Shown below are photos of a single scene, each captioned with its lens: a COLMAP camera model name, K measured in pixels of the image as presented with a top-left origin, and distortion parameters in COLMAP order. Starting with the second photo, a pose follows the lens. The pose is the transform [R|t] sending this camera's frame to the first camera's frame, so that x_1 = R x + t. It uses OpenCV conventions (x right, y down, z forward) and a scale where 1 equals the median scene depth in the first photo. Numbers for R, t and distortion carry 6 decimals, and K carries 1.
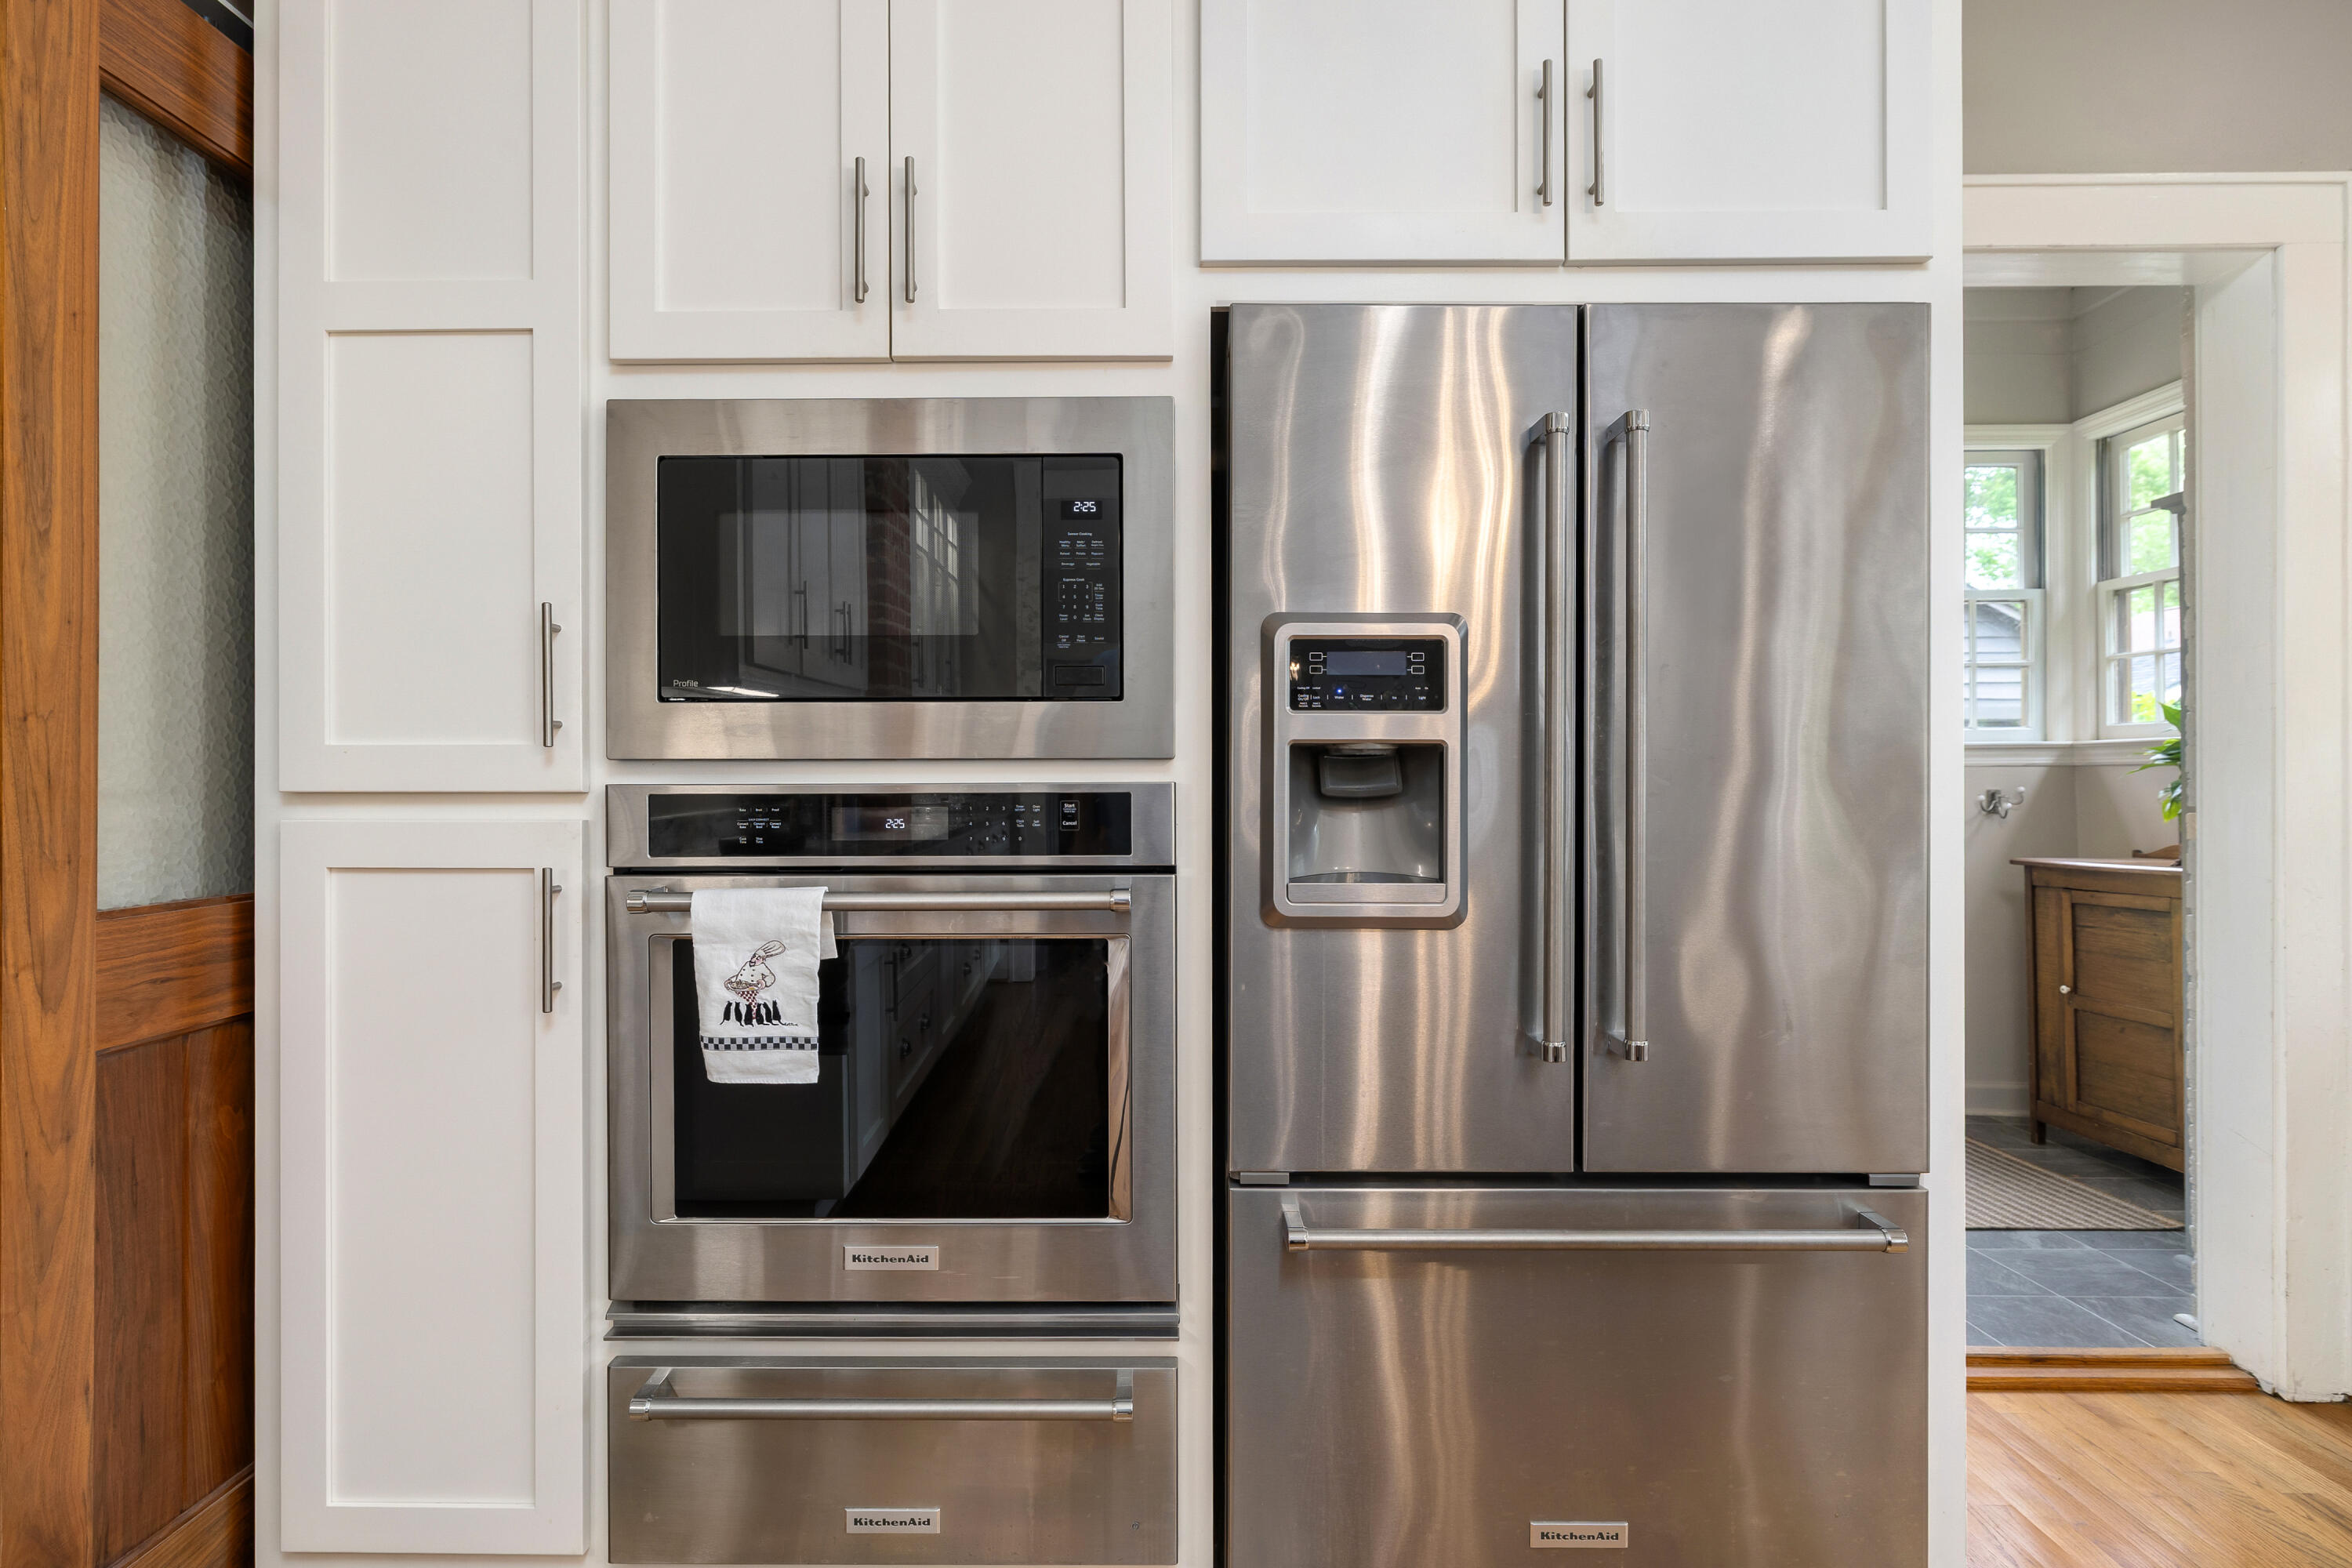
lens RADIAL K [[1185.1, 0, 1179.6], [0, 1185.1, 796.3], [0, 0, 1]] dist [-0.002989, 0.000320]
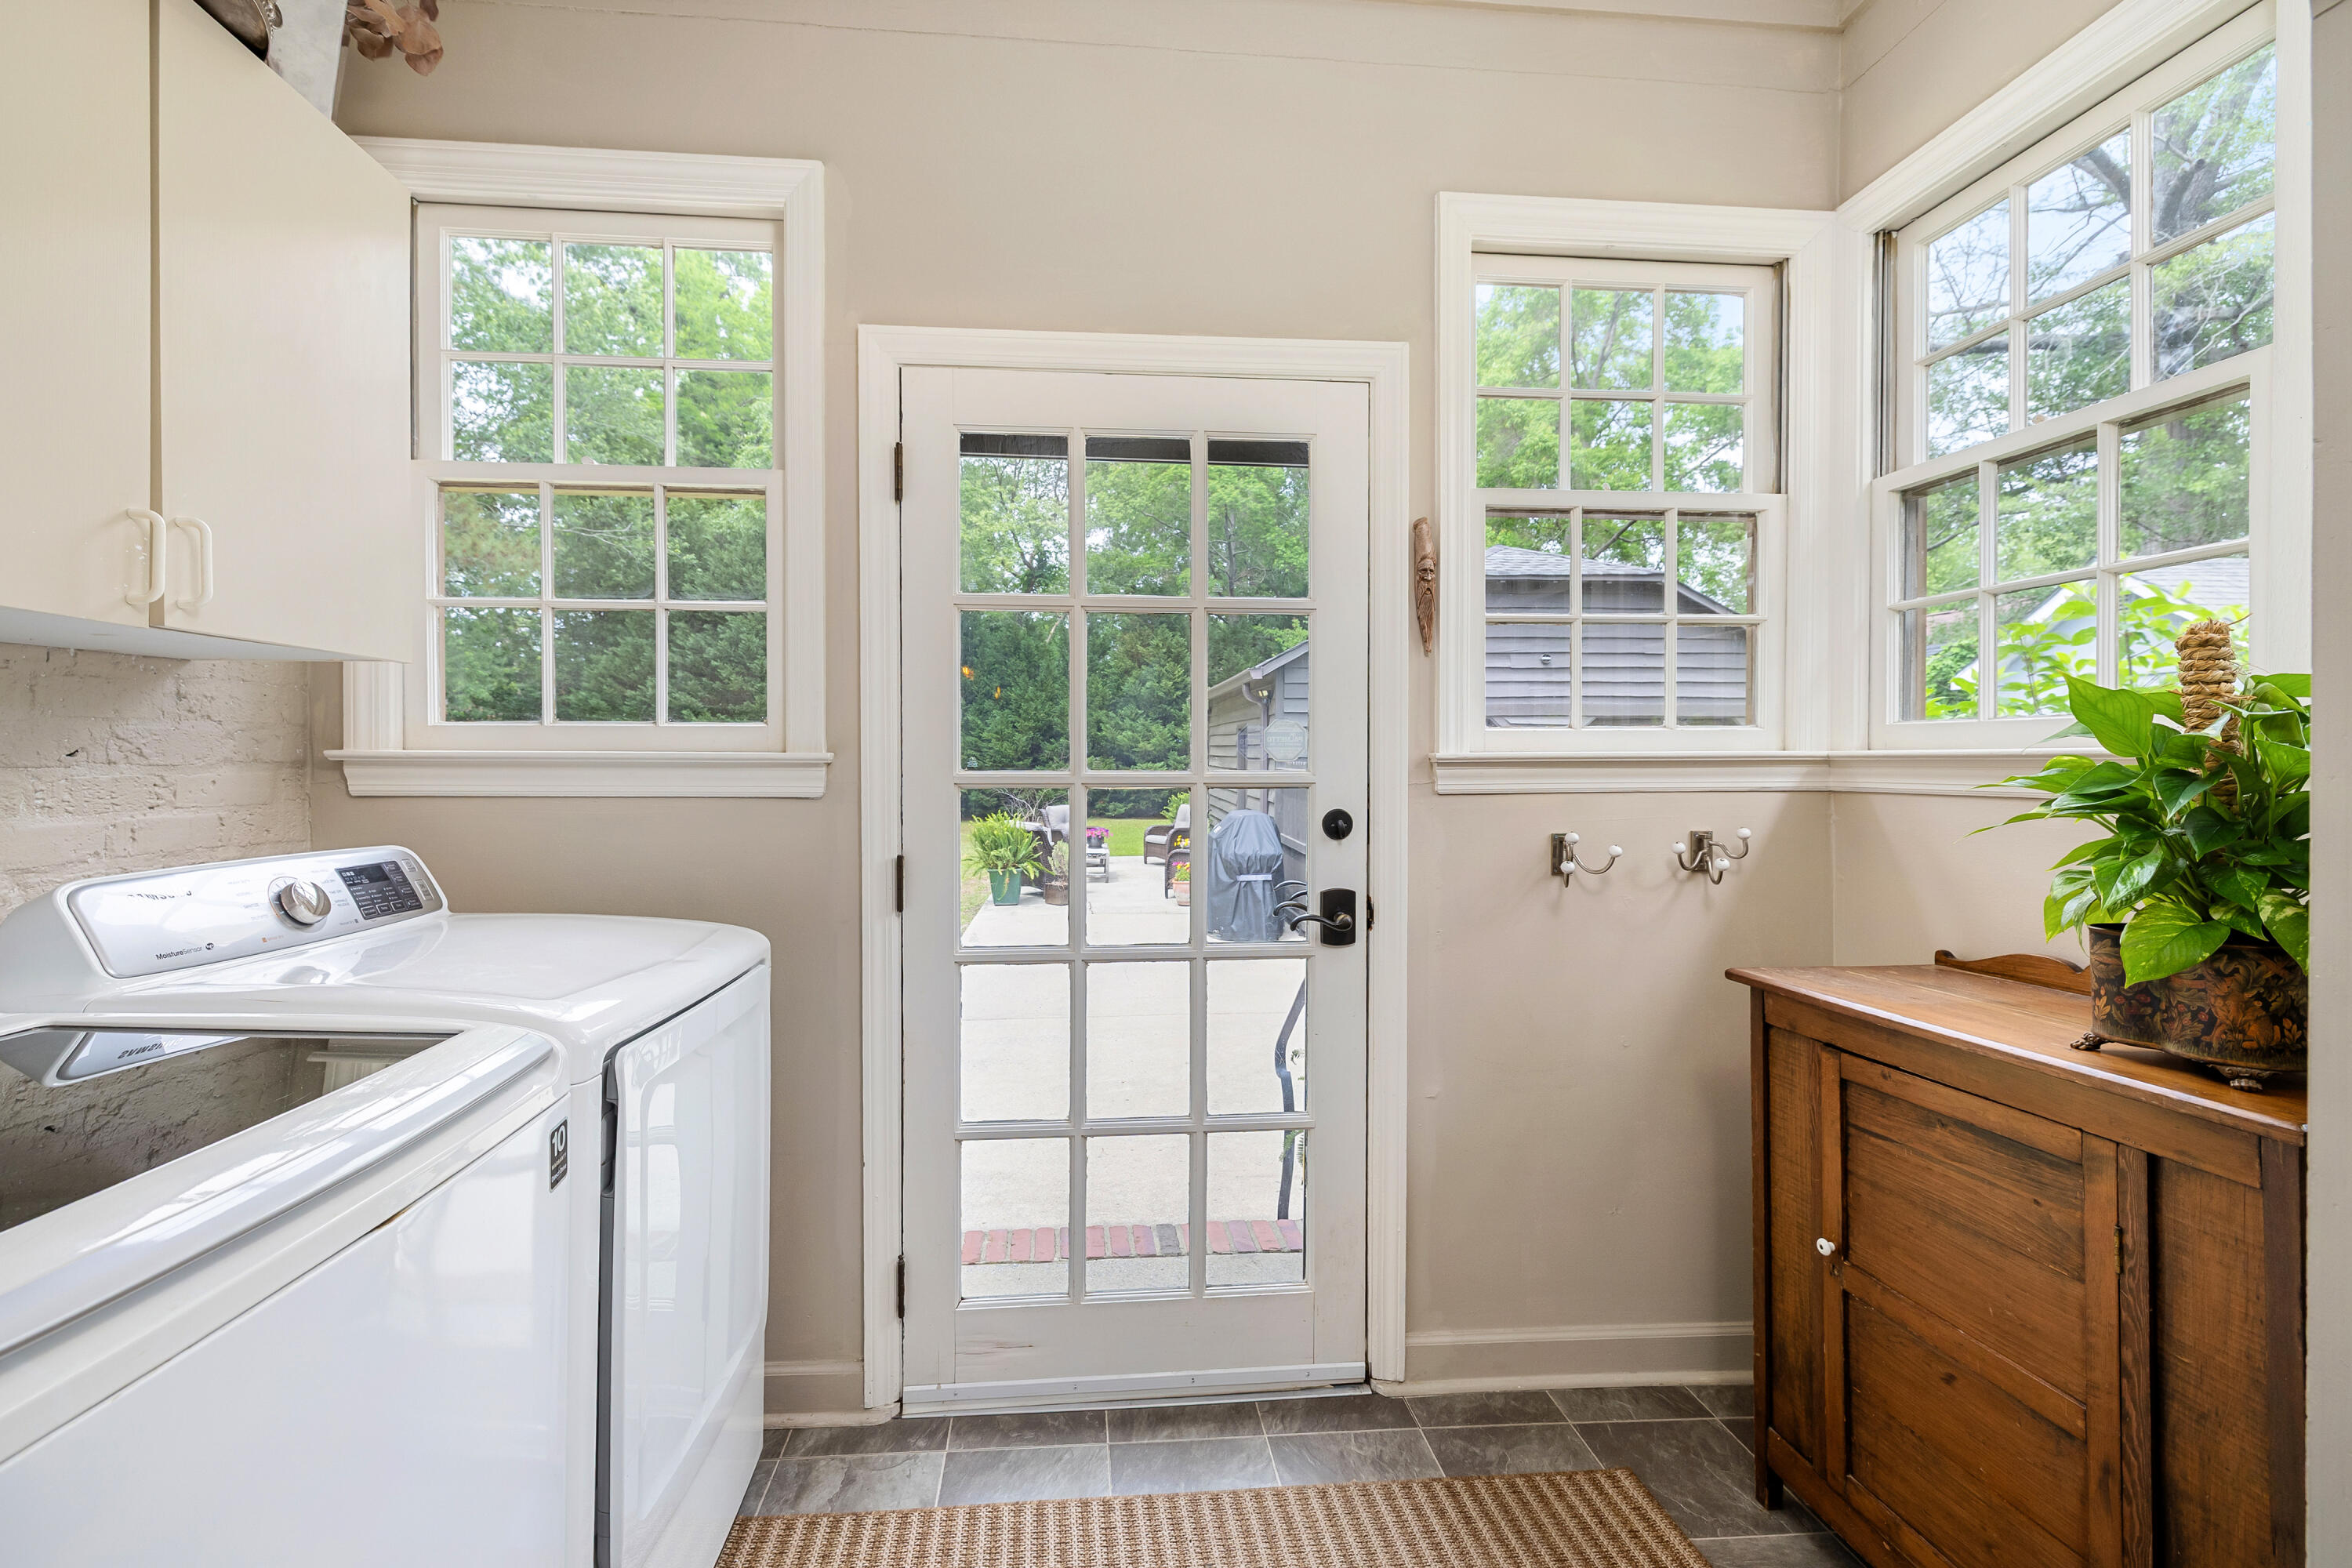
lens RADIAL K [[1020.9, 0, 1159.6], [0, 1020.9, 787.5], [0, 0, 1]] dist [-0.001367, -0.000260]
pose [[0.995161, 0.012062, 0.097511, 0.409124], [-0.011981, 0.999927, -0.001417, -0.025503], [-0.097521, 0.000242, 0.995233, 0.577028]]
